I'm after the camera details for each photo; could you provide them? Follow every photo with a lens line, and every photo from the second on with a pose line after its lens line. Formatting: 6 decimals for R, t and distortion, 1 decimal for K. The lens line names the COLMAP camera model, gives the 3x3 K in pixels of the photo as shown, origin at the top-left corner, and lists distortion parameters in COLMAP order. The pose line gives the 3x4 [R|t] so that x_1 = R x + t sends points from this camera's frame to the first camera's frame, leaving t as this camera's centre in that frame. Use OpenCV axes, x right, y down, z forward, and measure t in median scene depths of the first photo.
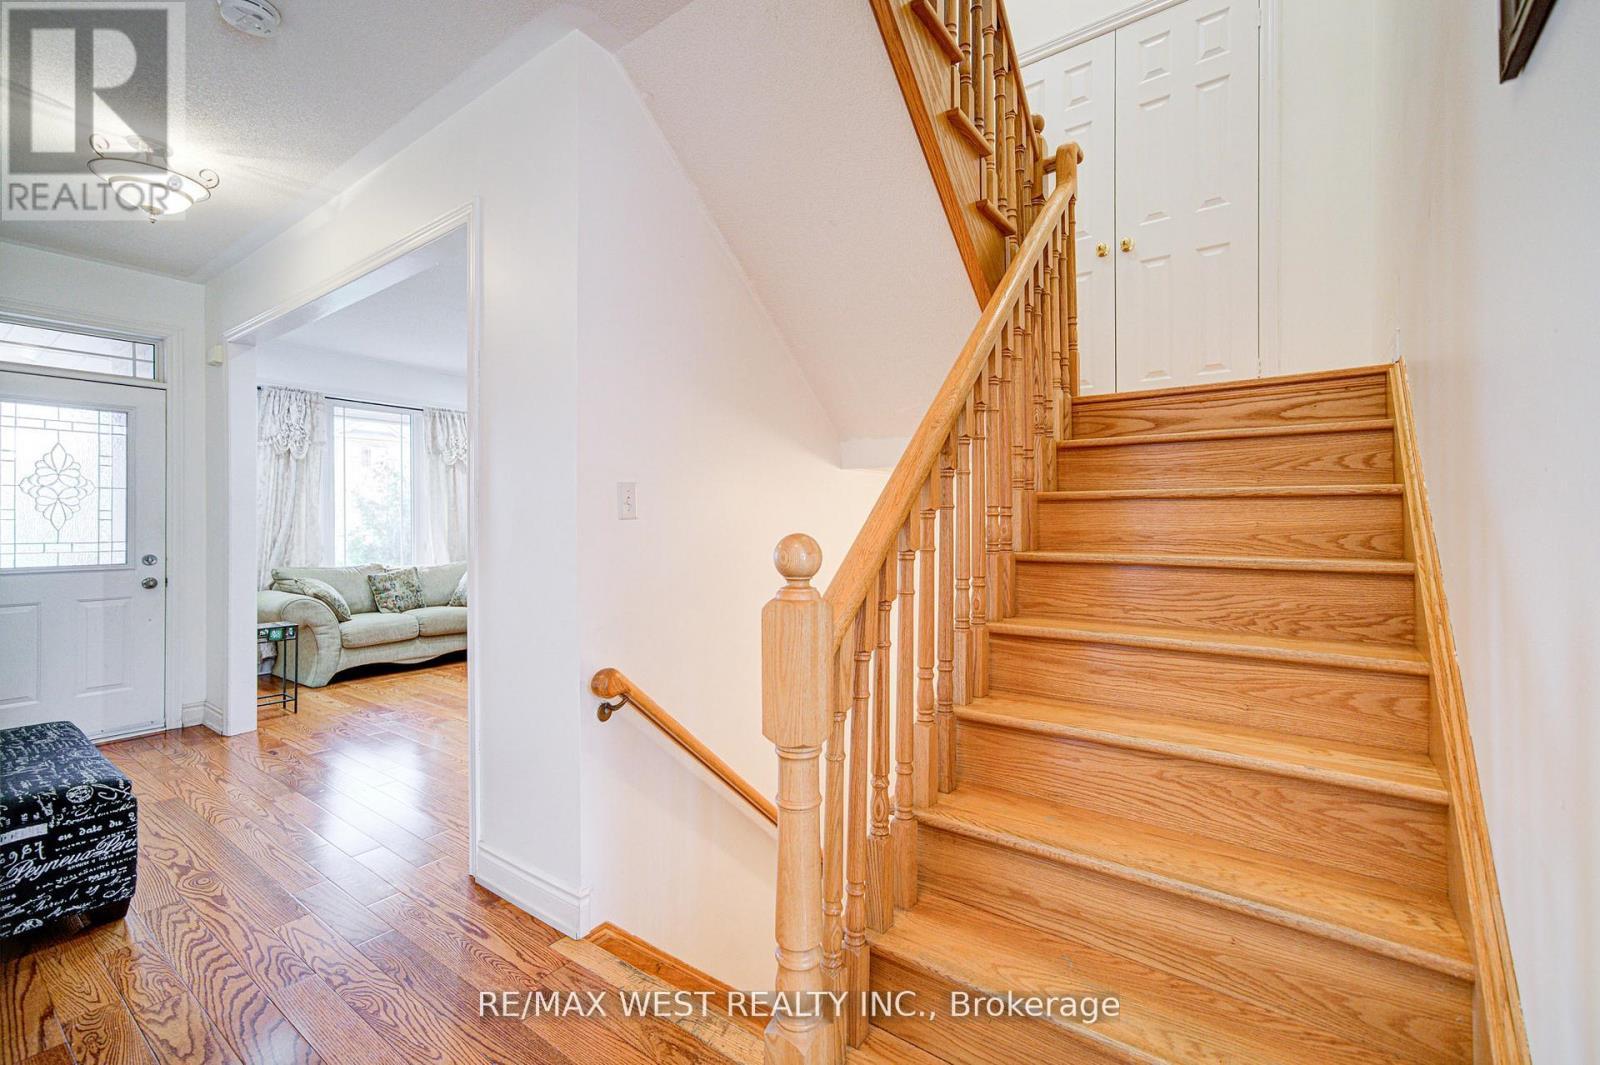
lens RADIAL K [[673.2, 0, 805.8], [0, 673.2, 519.2], [0, 0, 1]] dist [0.009169, 0.003445]
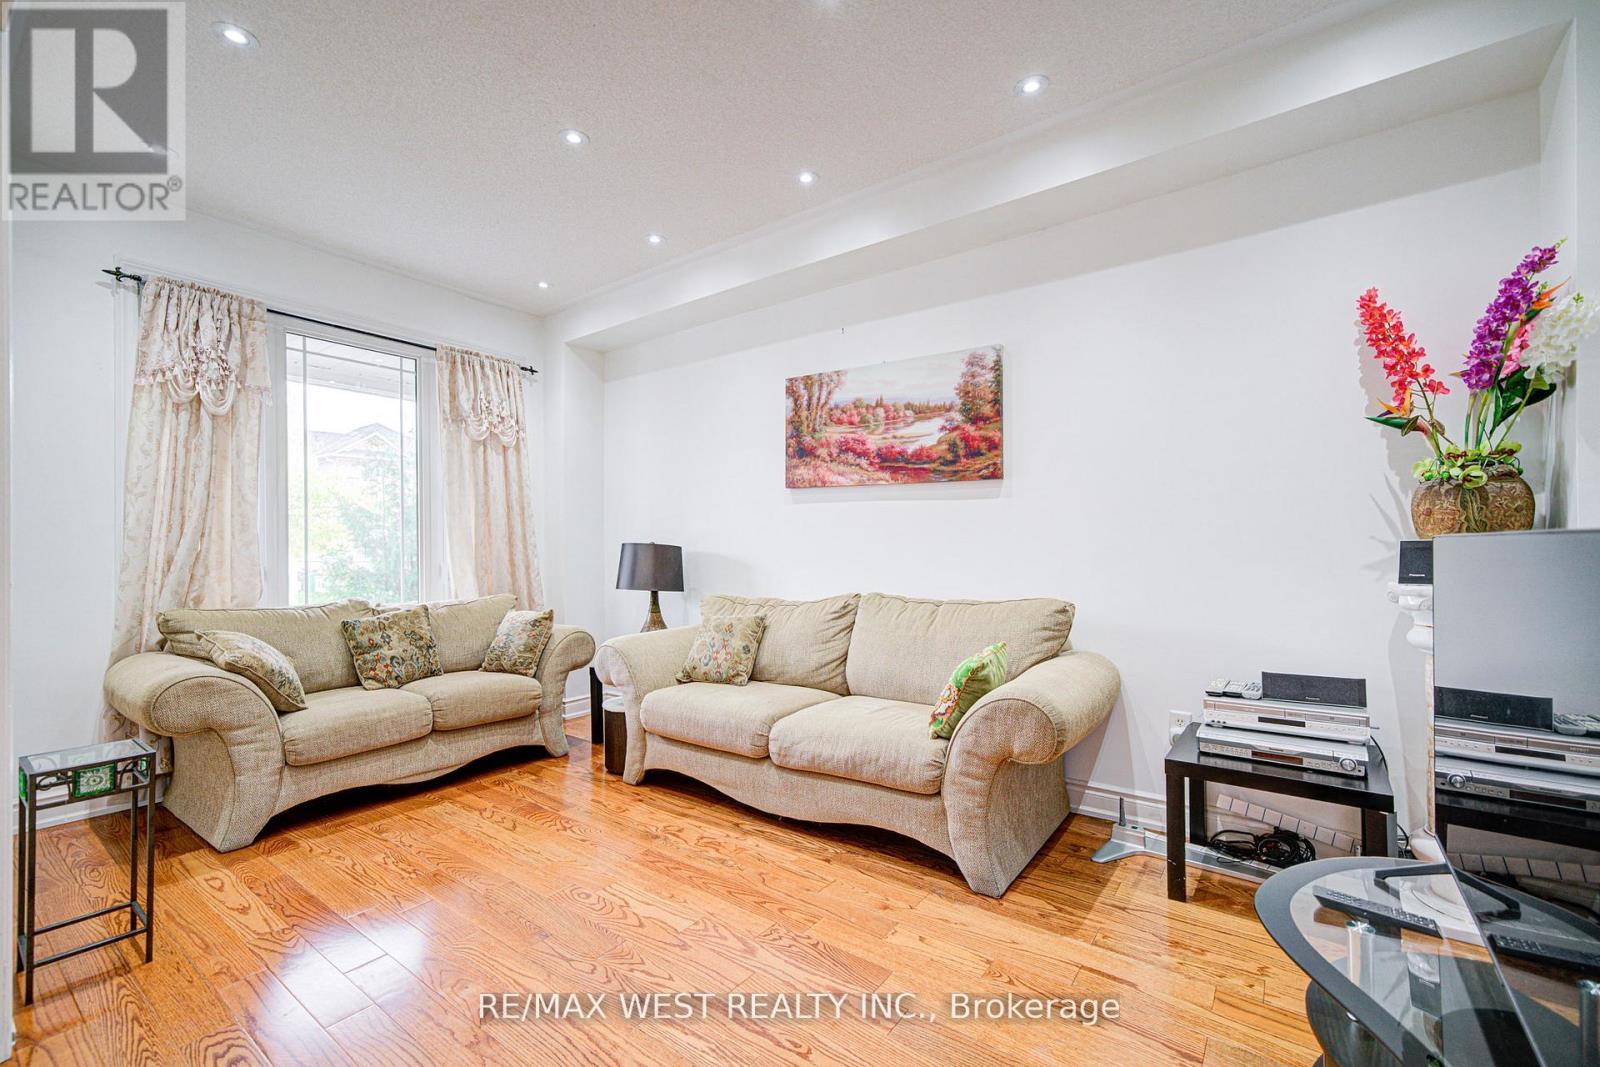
lens RADIAL K [[673.2, 0, 792.8], [0, 673.2, 550.5], [0, 0, 1]] dist [0.009169, 0.003445]
pose [[0.999532, -0.002581, -0.030491, -0.260972], [0.002852, 0.999957, 0.008825, 0.020213], [0.030467, -0.008908, 0.999496, 0.459899]]
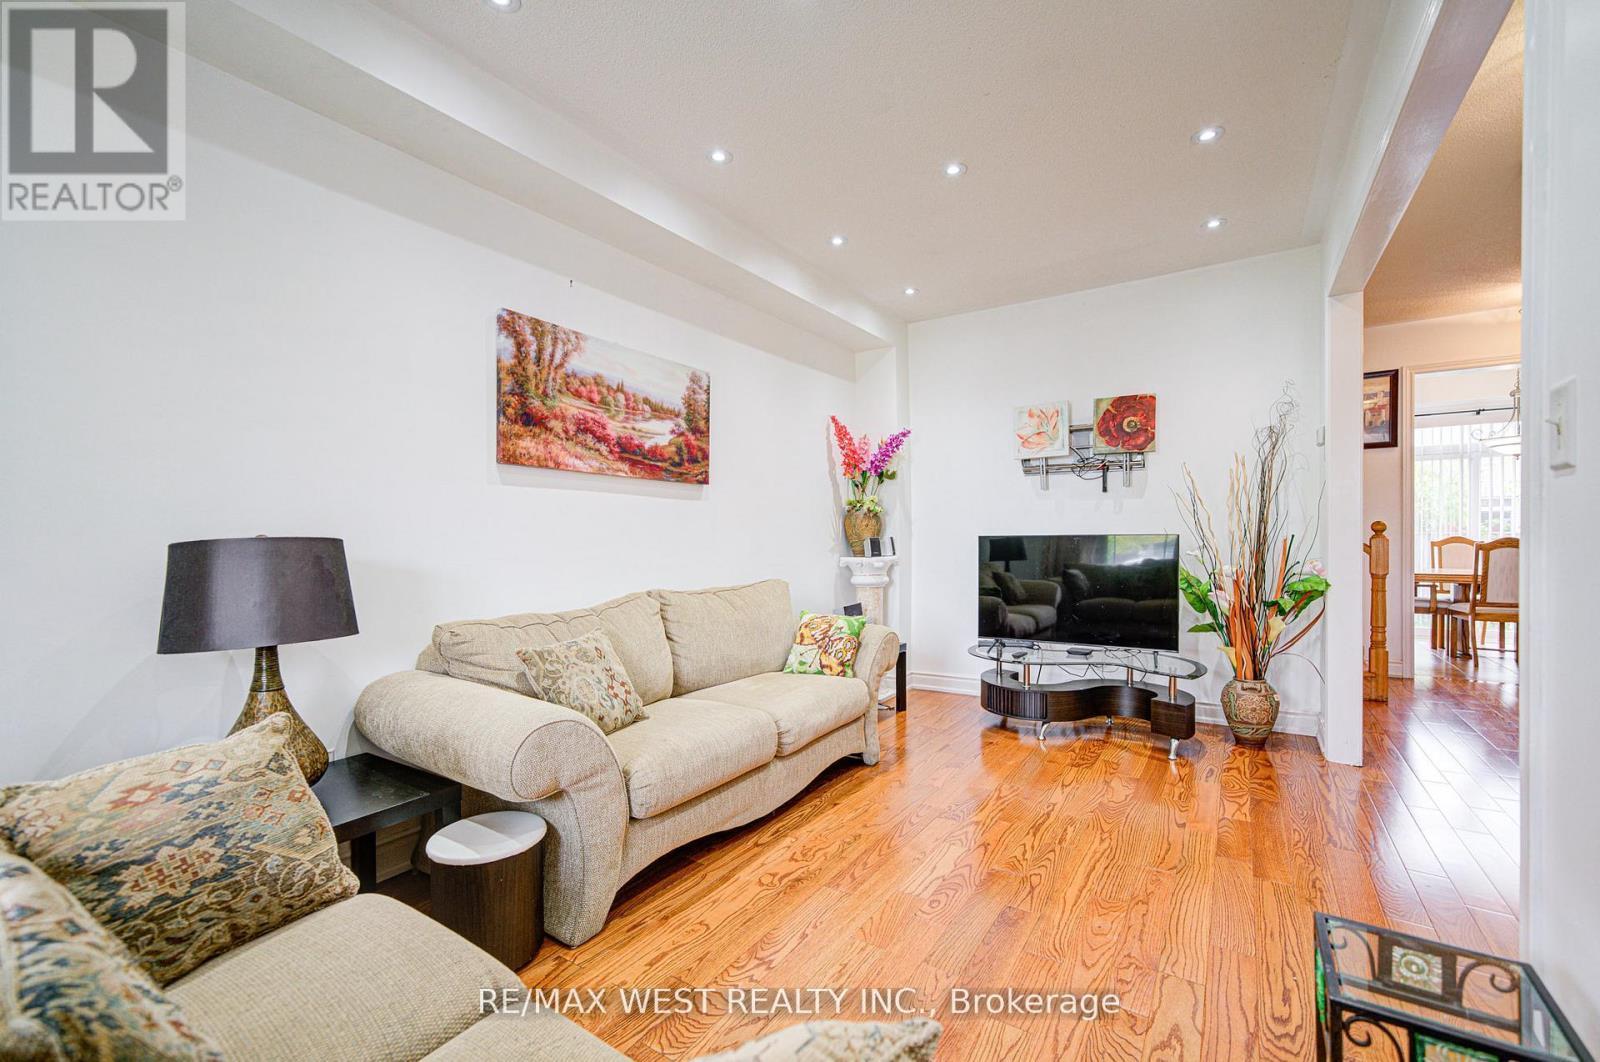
lens RADIAL K [[673.2, 0, 811.8], [0, 673.2, 552.5], [0, 0, 1]] dist [0.009169, 0.003445]
pose [[-0.017228, -0.026933, 0.999489, -0.797112], [0.014411, 0.999527, 0.027183, 0.016824], [-0.999748, 0.014872, -0.016831, 0.948123]]
